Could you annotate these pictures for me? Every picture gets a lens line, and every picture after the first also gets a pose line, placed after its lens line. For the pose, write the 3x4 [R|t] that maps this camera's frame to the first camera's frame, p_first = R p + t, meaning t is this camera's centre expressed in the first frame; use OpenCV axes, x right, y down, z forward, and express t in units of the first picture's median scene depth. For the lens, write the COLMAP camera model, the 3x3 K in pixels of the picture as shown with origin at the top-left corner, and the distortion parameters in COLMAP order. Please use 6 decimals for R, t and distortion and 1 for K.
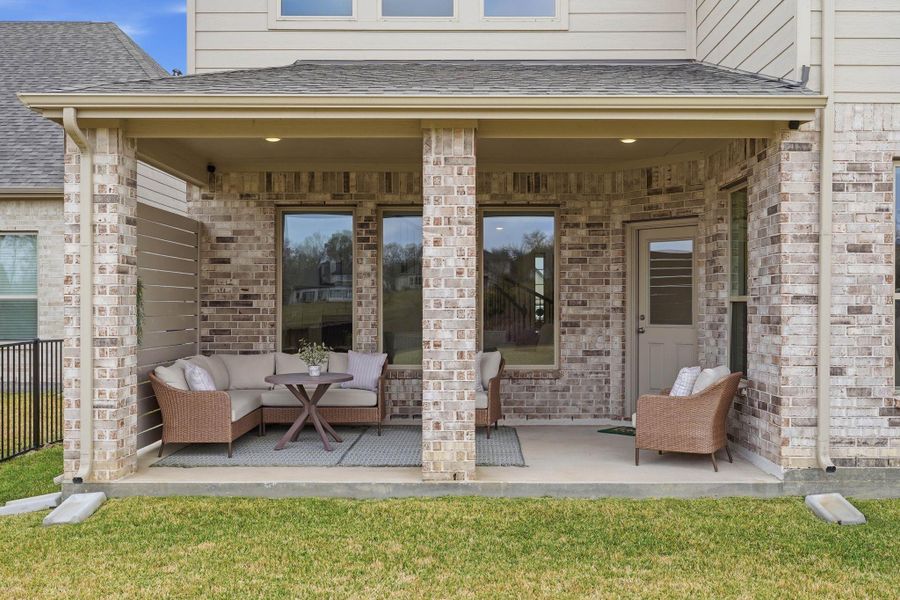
lens RADIAL K [[413.3, 0, 454.3], [0, 413.3, 300.1], [0, 0, 1]] dist [-0.001704, -0.000138]
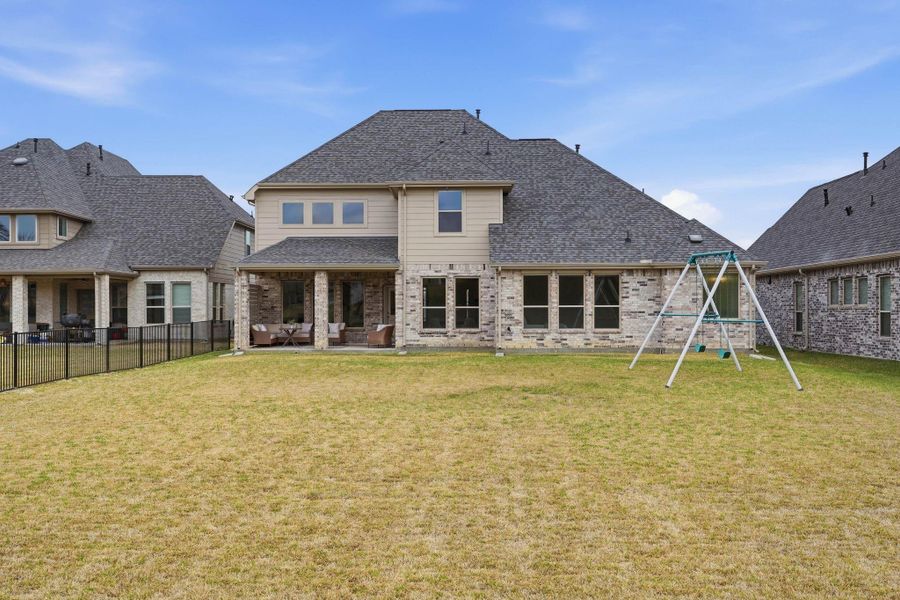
lens RADIAL K [[413.3, 0, 447.4], [0, 413.3, 303.6], [0, 0, 1]] dist [-0.001704, -0.000138]
pose [[0.999906, -0.002067, -0.013530, 1.232222], [0.002061, 0.999998, -0.000471, -0.042043], [0.013531, 0.000443, 0.999908, -2.993582]]
